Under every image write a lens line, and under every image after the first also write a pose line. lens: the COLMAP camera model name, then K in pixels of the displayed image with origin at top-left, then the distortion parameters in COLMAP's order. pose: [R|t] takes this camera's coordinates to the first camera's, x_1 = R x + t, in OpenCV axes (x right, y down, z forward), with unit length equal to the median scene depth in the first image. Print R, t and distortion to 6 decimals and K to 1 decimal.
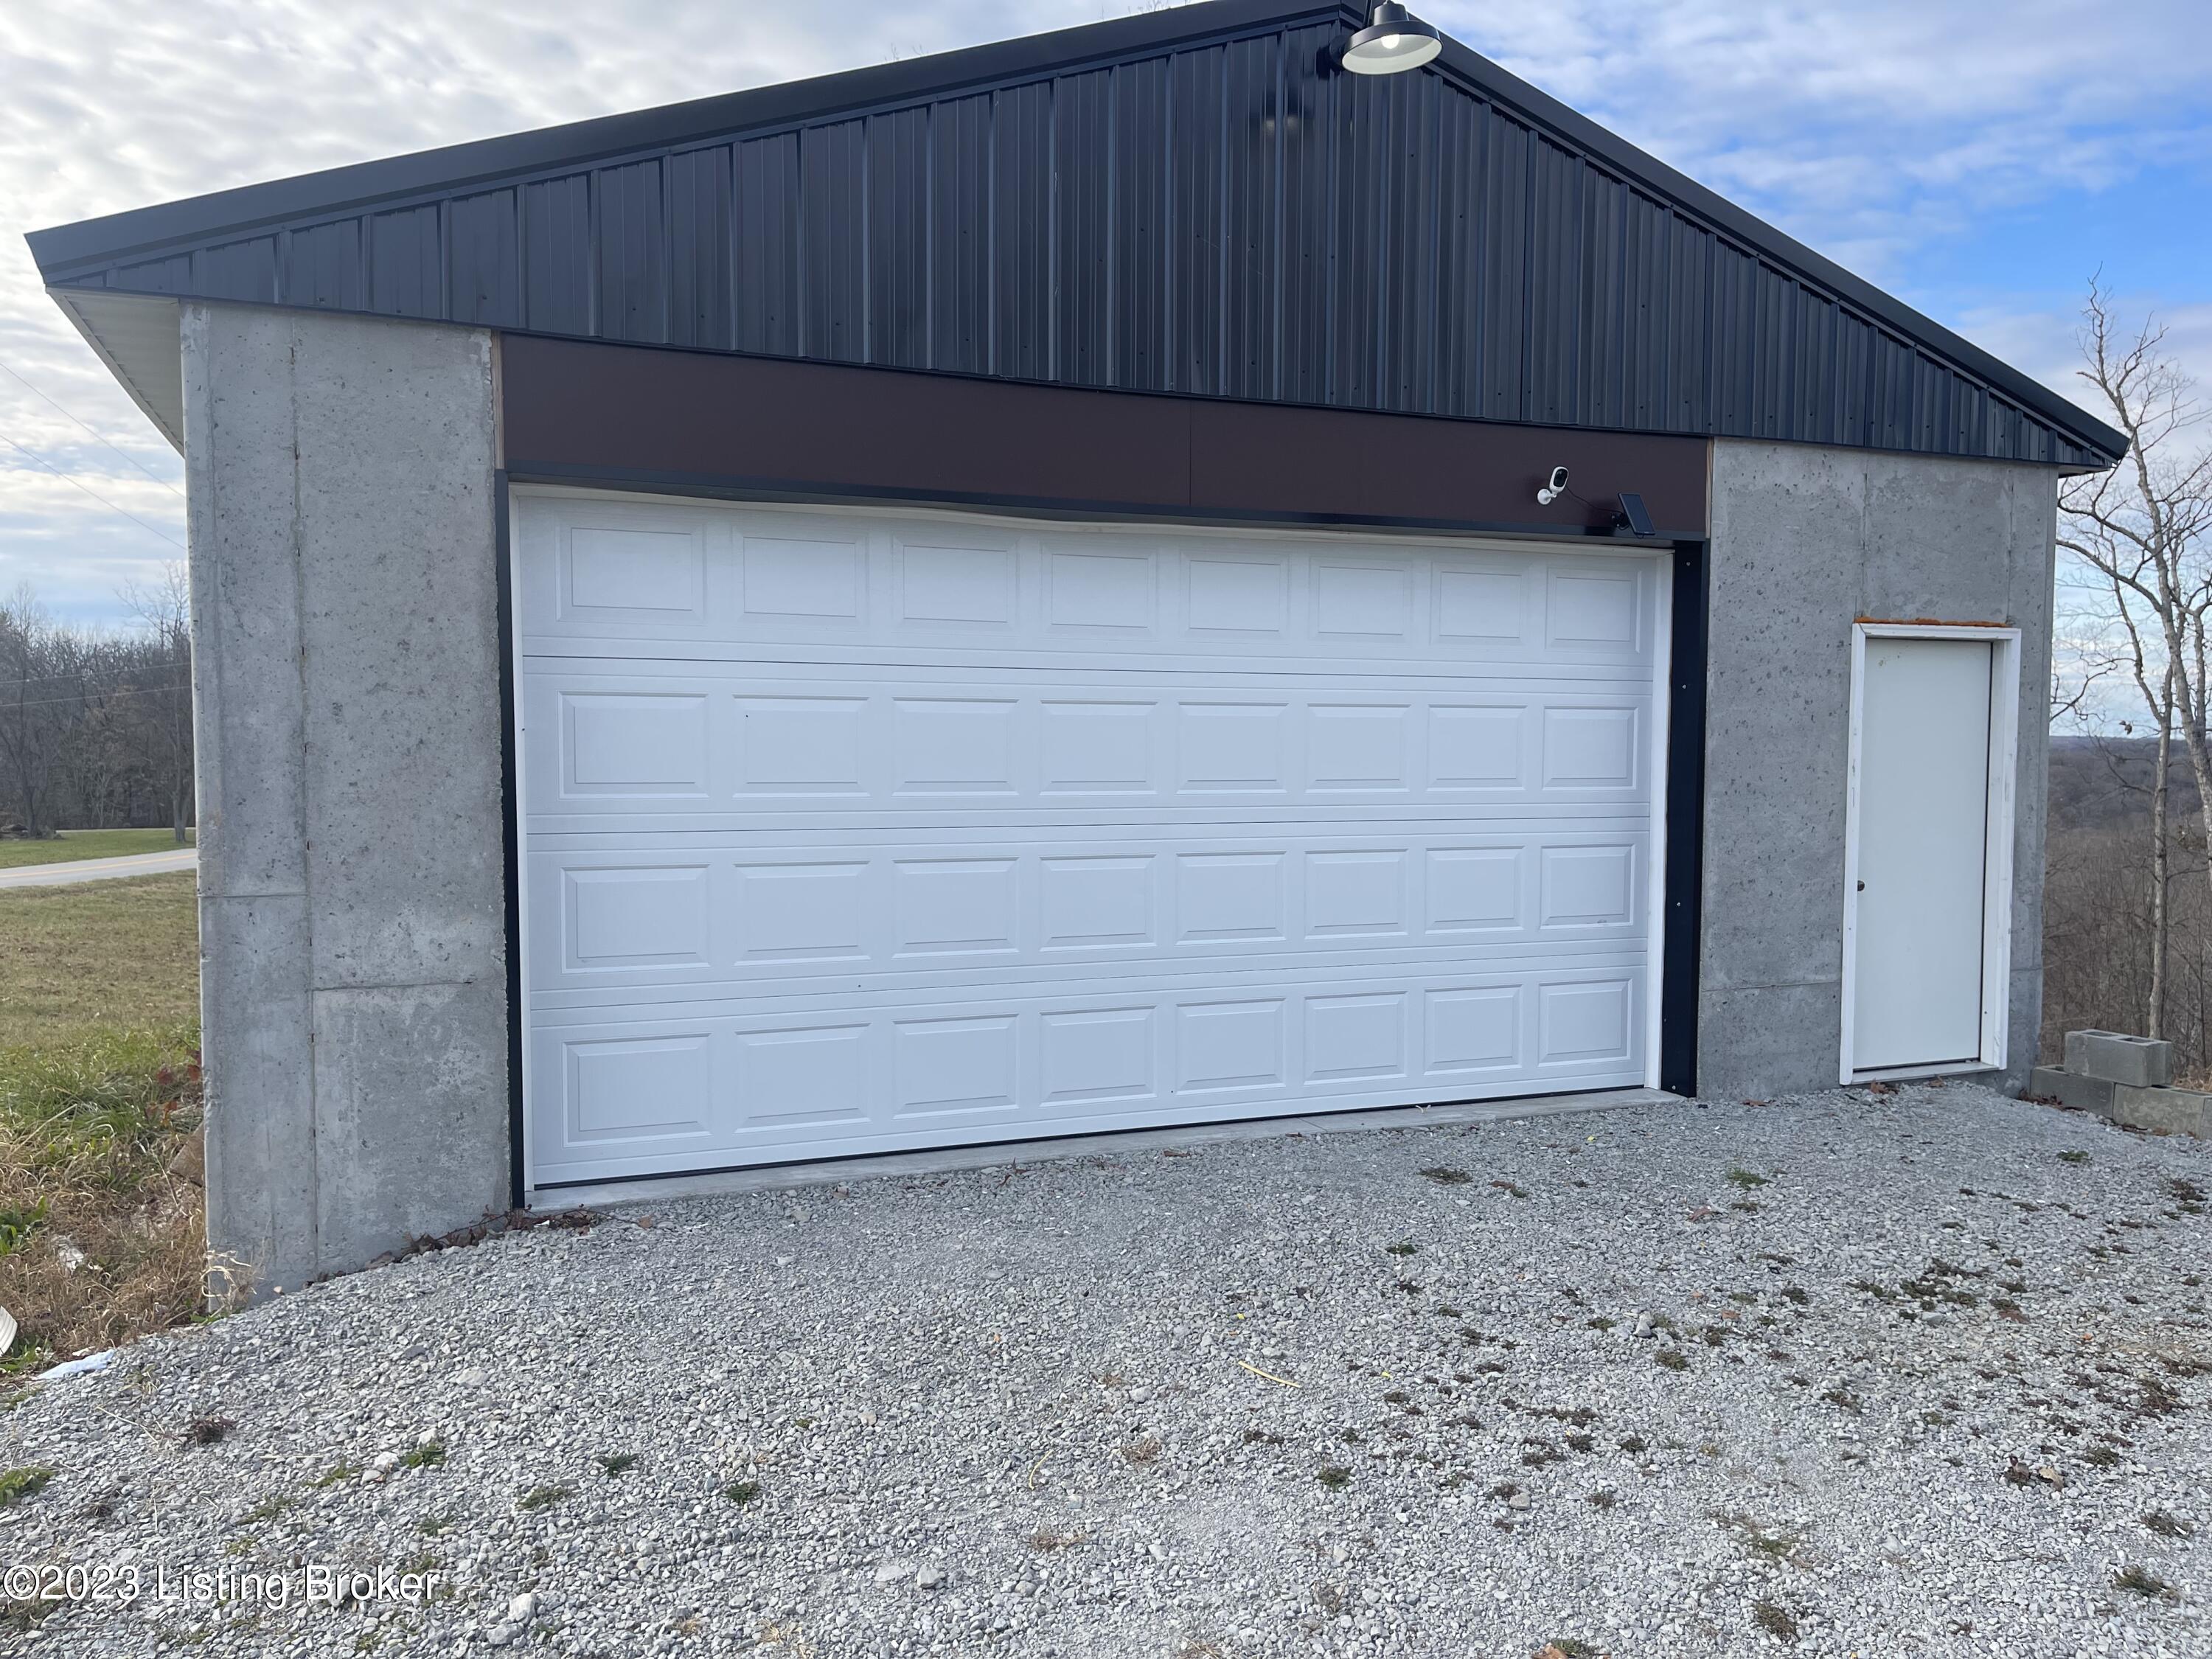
lens RADIAL K [[1662.9, 0, 1106.0], [0, 1662.9, 829.5], [0, 0, 1]] dist [0.140536, -0.247352]
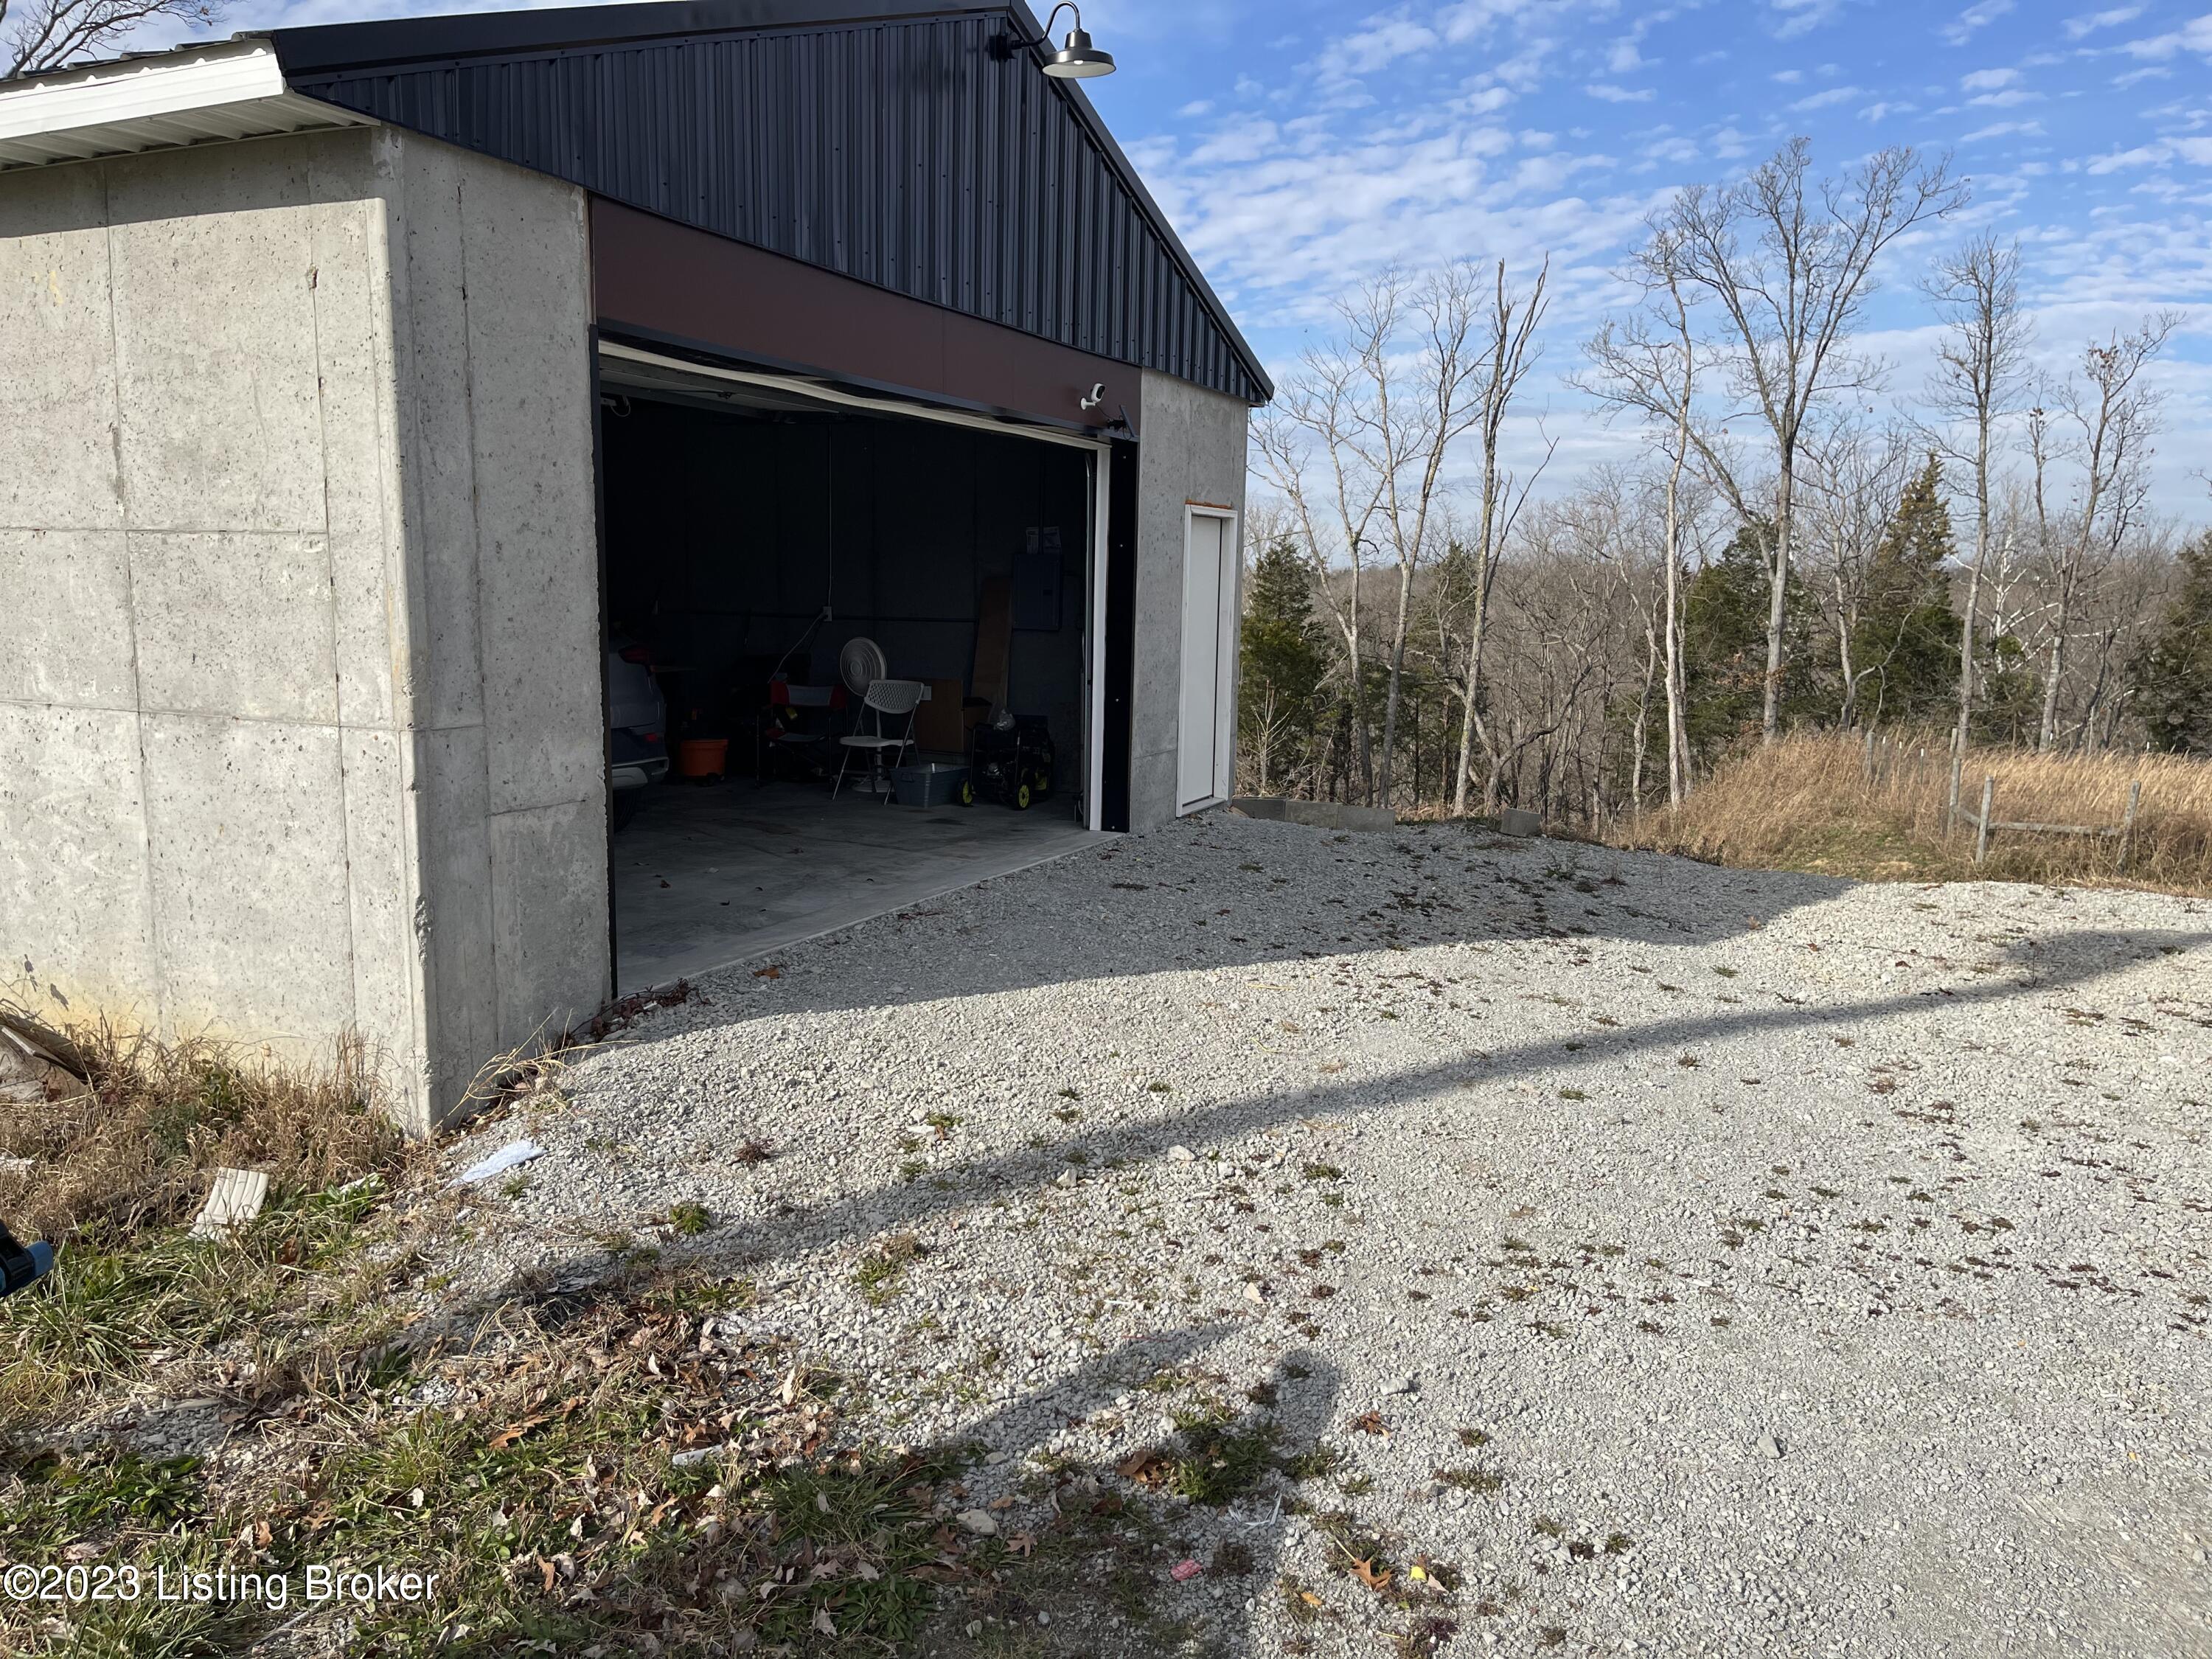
lens RADIAL K [[1662.9, 0, 1106.0], [0, 1662.9, 829.5], [0, 0, 1]] dist [0.140536, -0.247352]
pose [[0.721732, -0.090637, 0.686213, -0.910171], [0.016389, 0.993349, 0.113967, -0.010428], [-0.691978, -0.071008, 0.718417, -0.027107]]
